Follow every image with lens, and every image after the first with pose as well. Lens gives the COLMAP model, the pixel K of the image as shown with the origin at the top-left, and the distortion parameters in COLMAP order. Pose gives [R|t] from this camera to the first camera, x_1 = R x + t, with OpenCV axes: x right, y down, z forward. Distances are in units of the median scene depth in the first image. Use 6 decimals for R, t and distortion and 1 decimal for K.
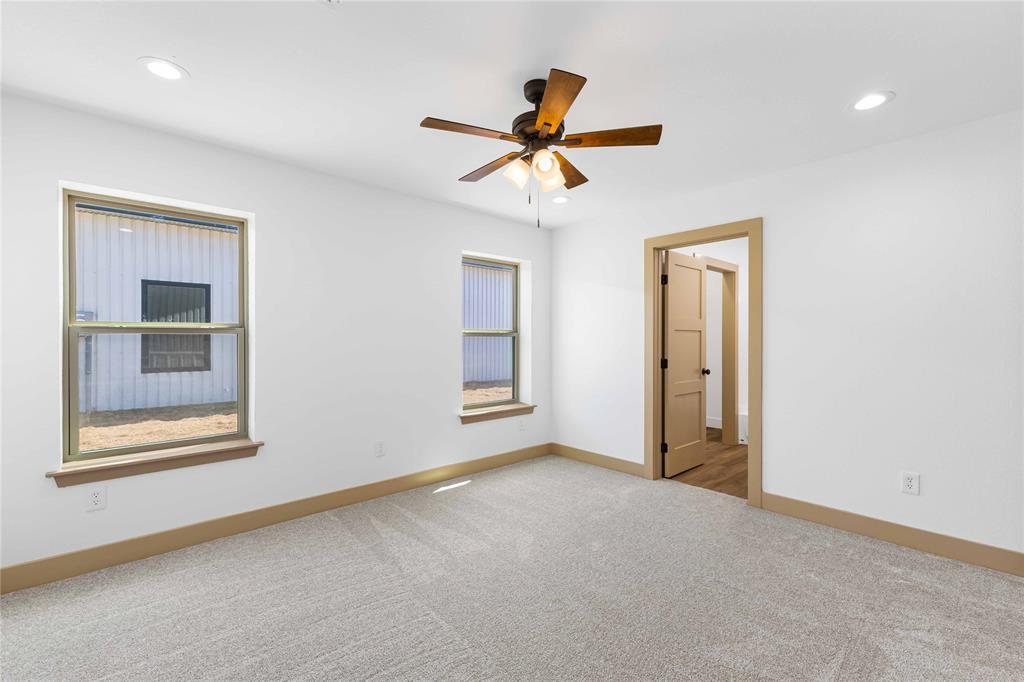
lens RADIAL K [[452.6, 0, 512.0], [0, 452.6, 341.0], [0, 0, 1]] dist [0.026277, -0.000194]
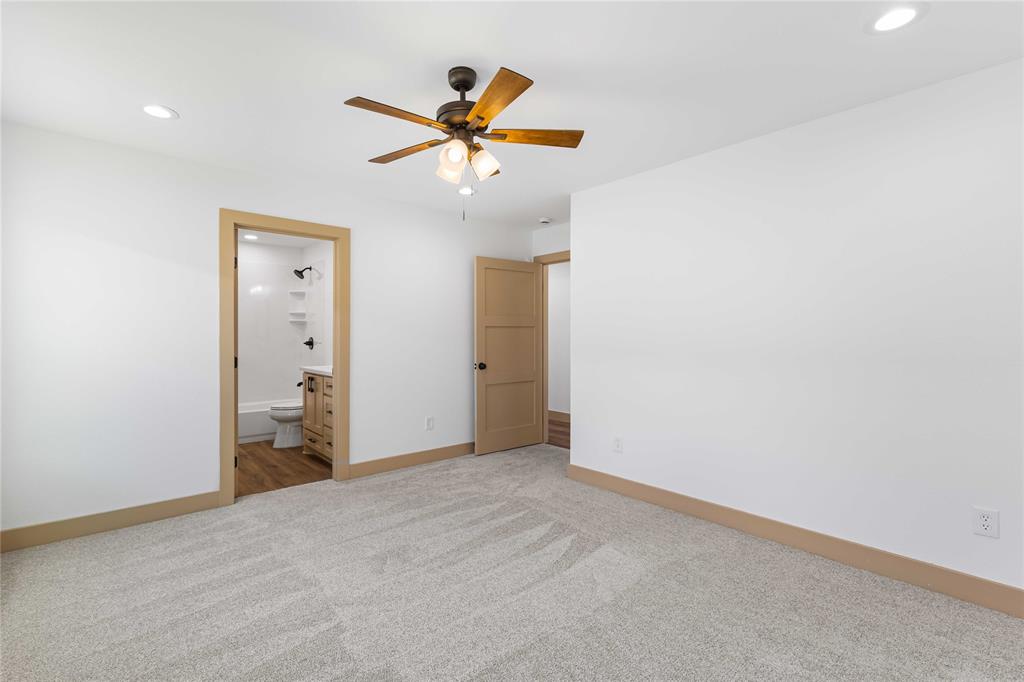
lens RADIAL K [[447.6, 0, 510.3], [0, 447.6, 339.7], [0, 0, 1]] dist [0.008470, -0.000622]
pose [[0.027513, -0.007846, 0.999591, -0.526479], [0.002276, 0.999967, 0.007786, 0.001958], [-0.999619, 0.002061, 0.027530, 0.505051]]
